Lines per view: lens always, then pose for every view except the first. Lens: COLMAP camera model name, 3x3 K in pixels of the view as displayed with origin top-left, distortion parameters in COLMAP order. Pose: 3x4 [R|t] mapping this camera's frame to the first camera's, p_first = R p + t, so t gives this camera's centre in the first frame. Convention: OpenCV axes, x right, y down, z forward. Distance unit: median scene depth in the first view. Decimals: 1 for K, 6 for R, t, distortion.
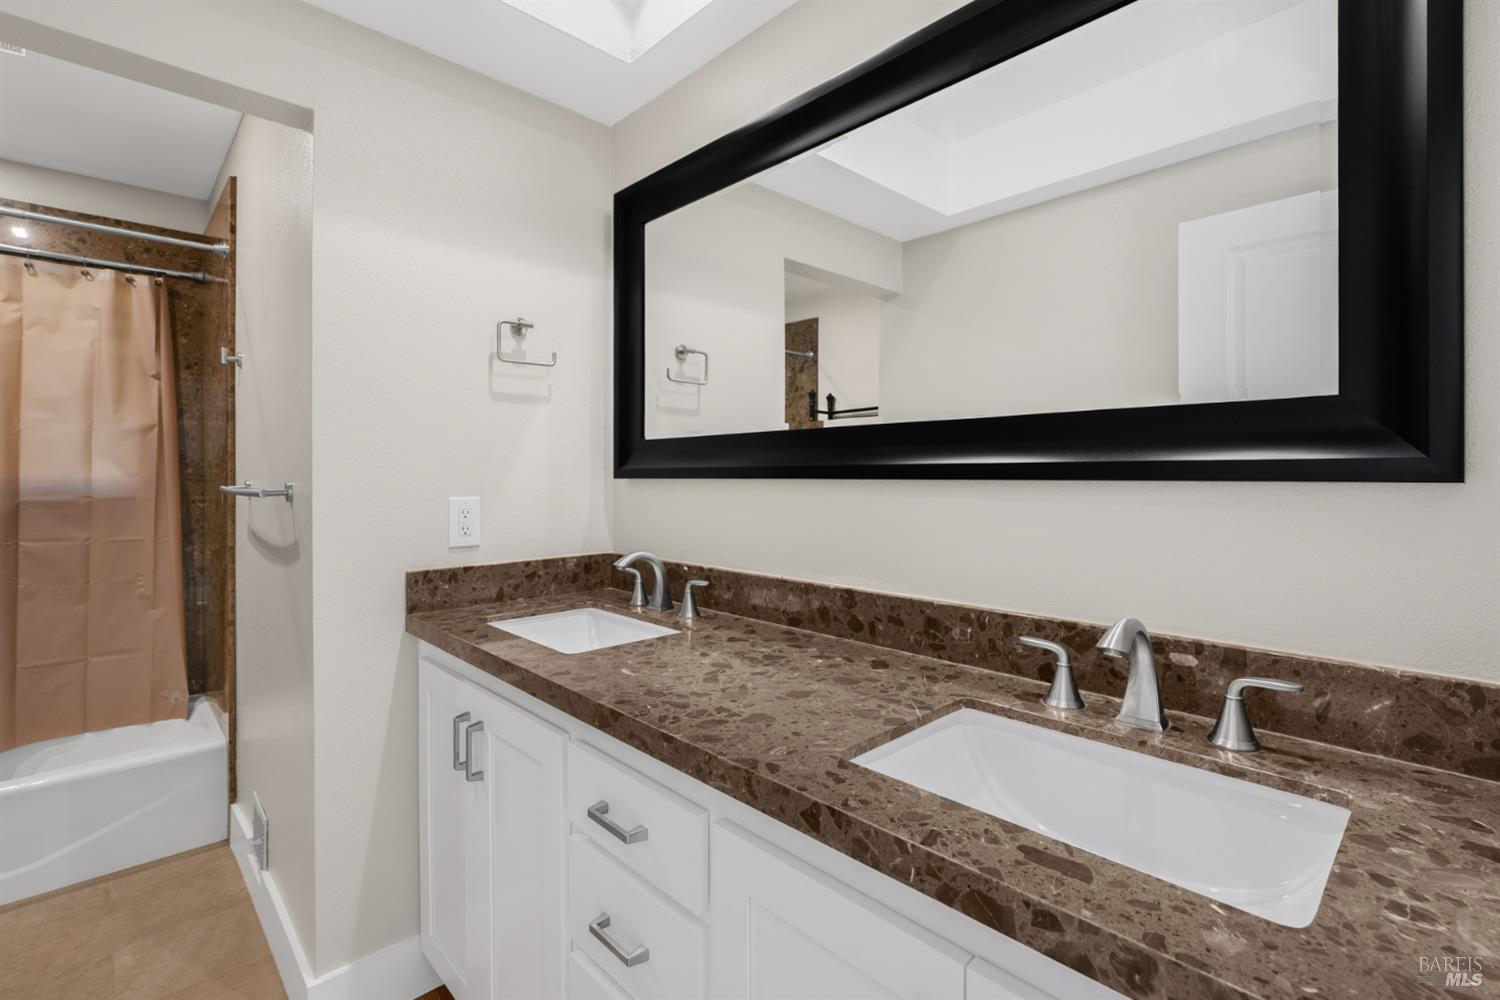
lens RADIAL K [[691.3, 0, 743.7], [0, 691.3, 475.6], [0, 0, 1]] dist [-0.004922, 0.001439]
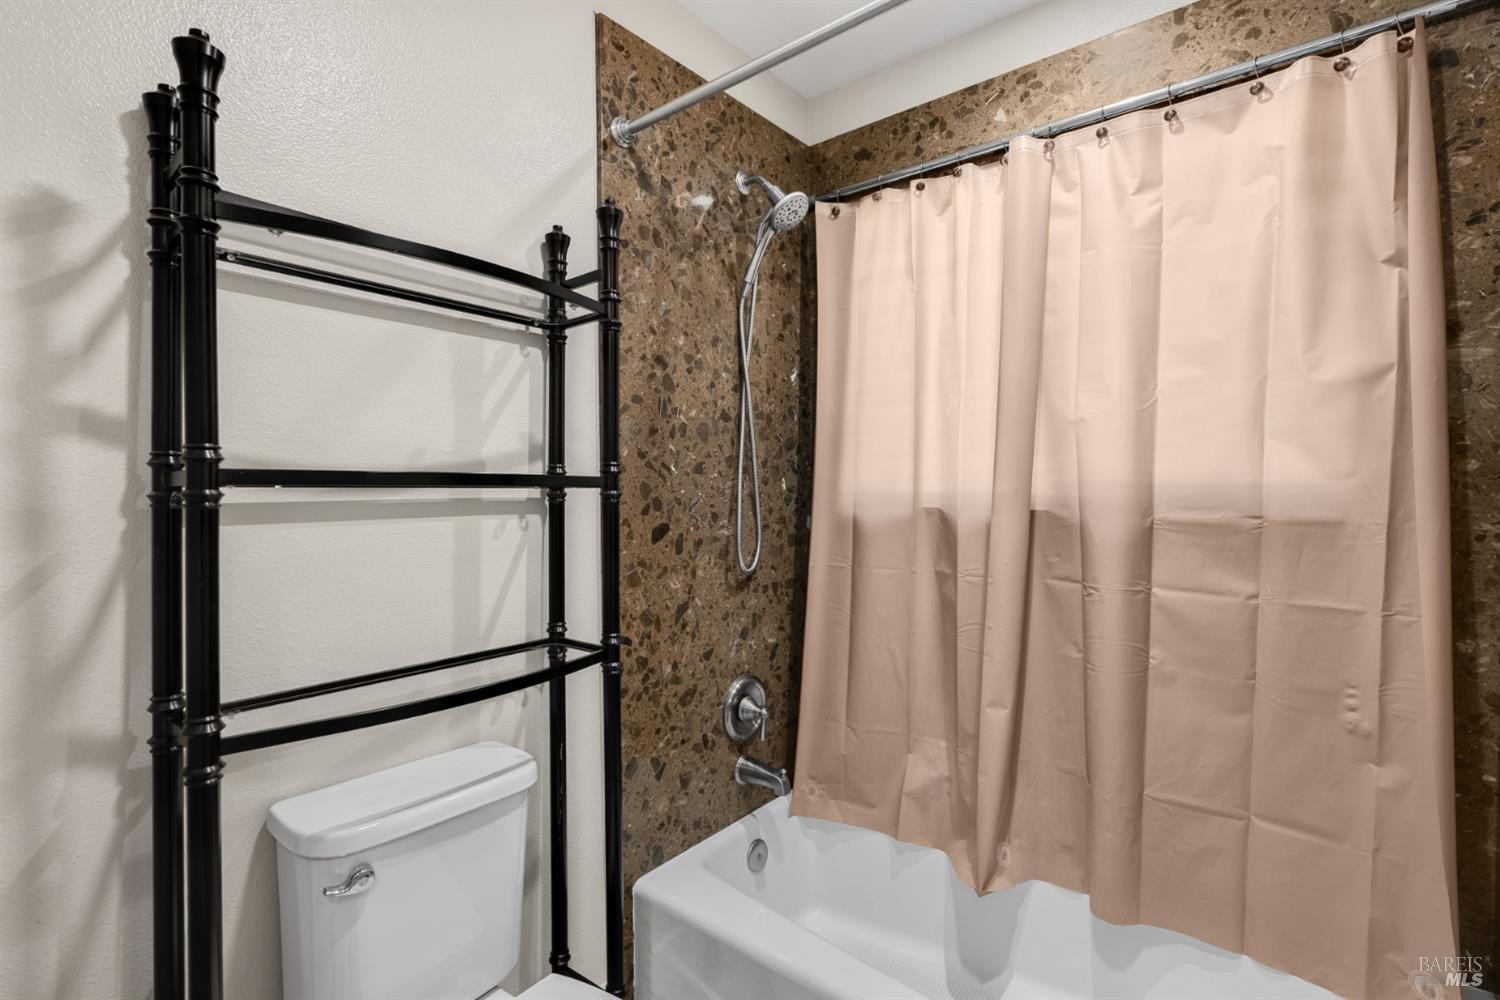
lens RADIAL K [[691.3, 0, 748.9], [0, 691.3, 500.7], [0, 0, 1]] dist [-0.004922, 0.001439]
pose [[0.117820, 0.016134, -0.992904, -0.465108], [-0.007823, 0.999852, 0.015319, 0.013286], [0.993004, 0.005962, 0.117929, 0.542799]]
